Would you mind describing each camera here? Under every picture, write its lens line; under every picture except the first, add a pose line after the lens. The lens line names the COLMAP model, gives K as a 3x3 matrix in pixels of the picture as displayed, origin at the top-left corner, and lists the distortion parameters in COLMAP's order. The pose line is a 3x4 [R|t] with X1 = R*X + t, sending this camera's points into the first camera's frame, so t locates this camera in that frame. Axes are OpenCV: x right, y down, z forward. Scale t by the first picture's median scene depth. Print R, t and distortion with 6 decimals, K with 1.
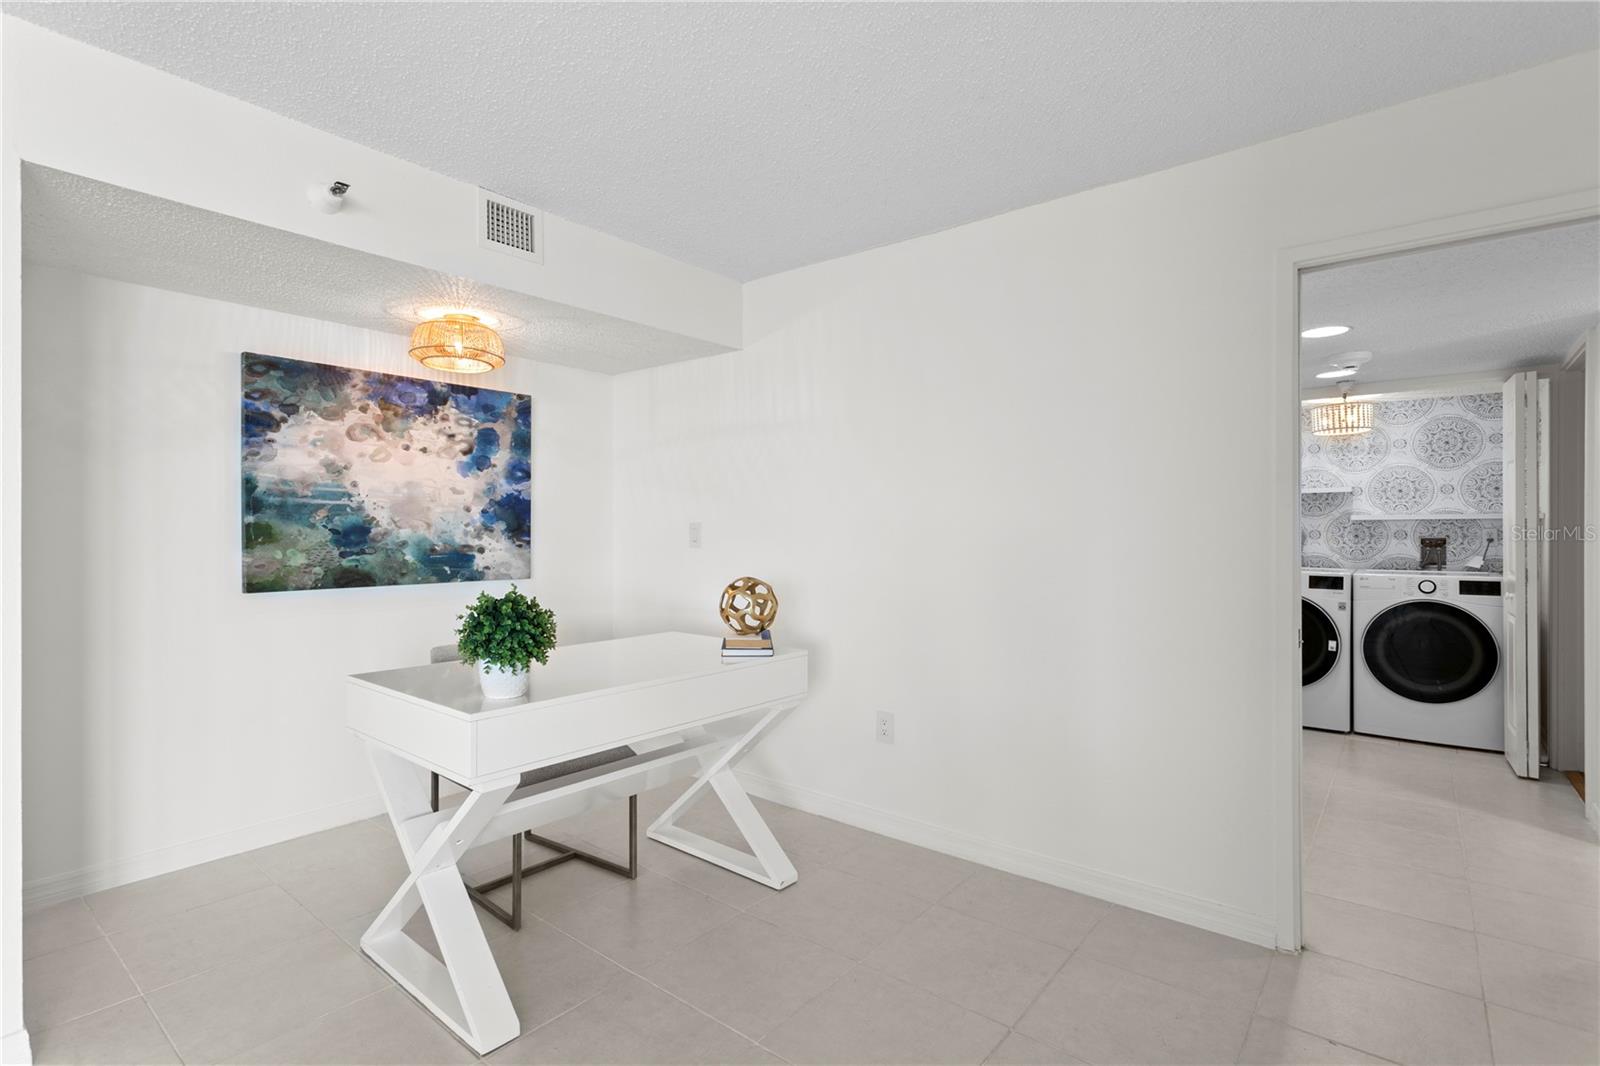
lens RADIAL K [[752.9, 0, 800.5], [0, 752.9, 536.3], [0, 0, 1]] dist [0.003238, 0.000182]
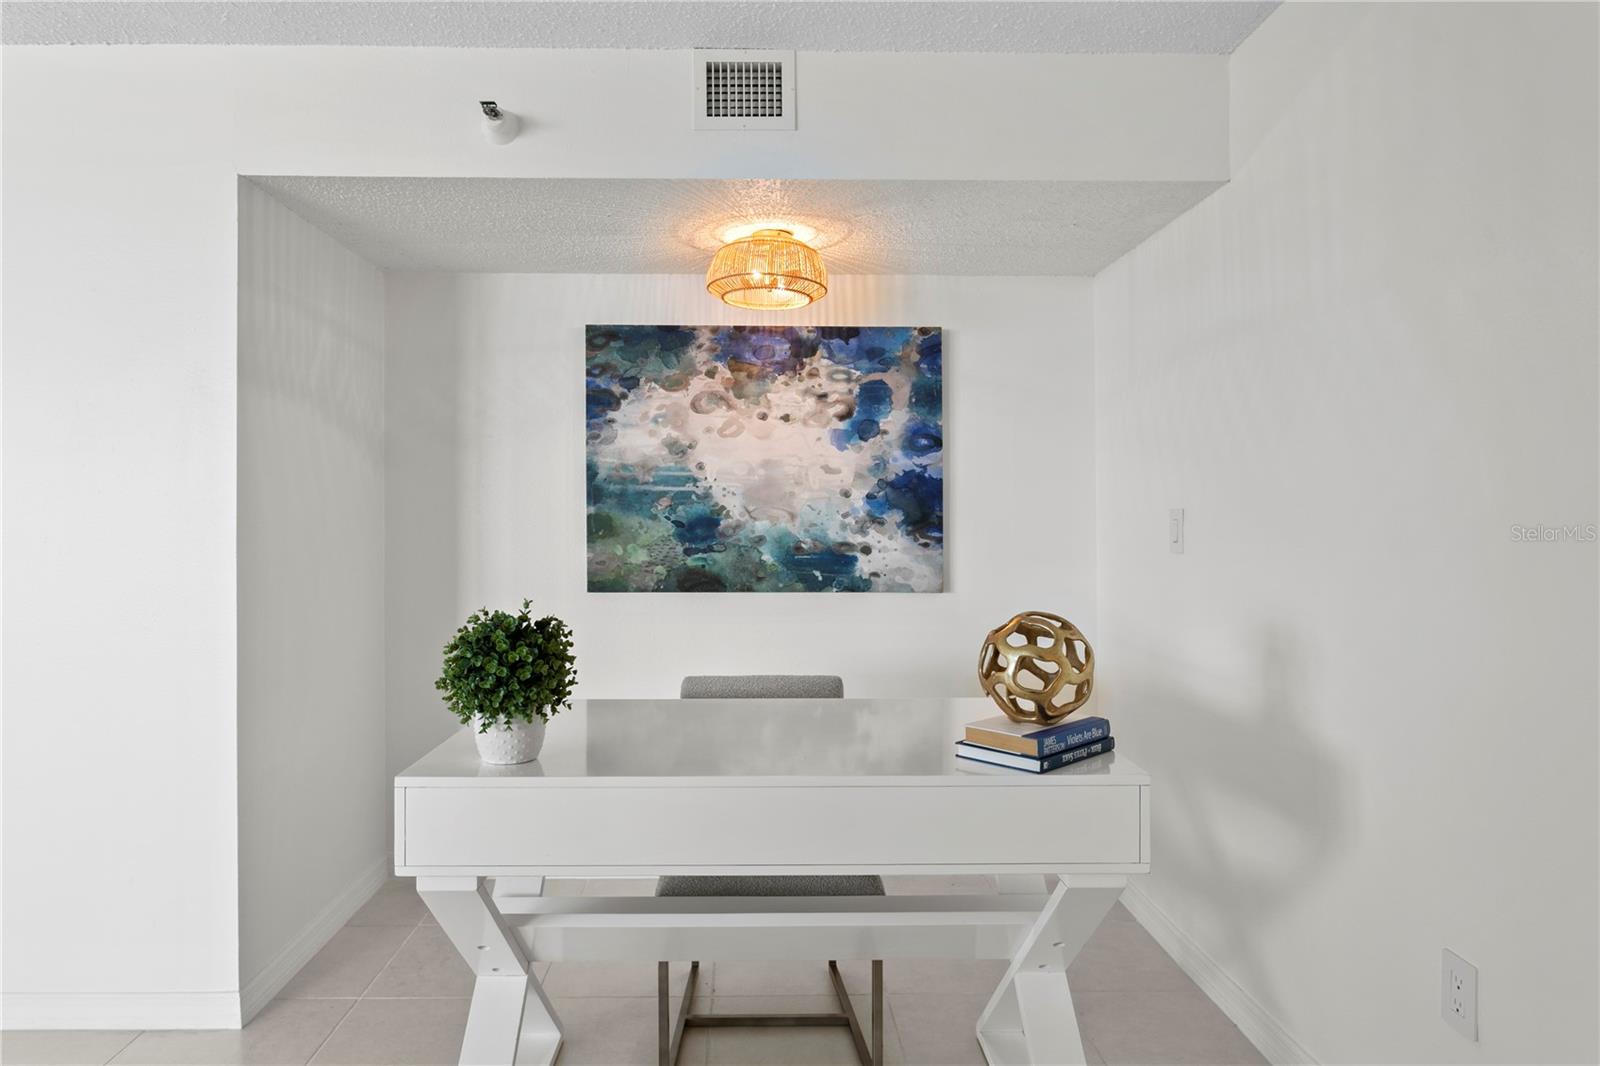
lens RADIAL K [[999.2, 0, 797.3], [0, 999.2, 519.8], [0, 0, 1]] dist [-0.003583, 0.001881]
pose [[0.653340, -0.002598, -0.757060, 0.297666], [-0.006599, 0.999937, -0.009126, -0.001624], [0.757036, 0.010959, 0.653281, 0.368004]]
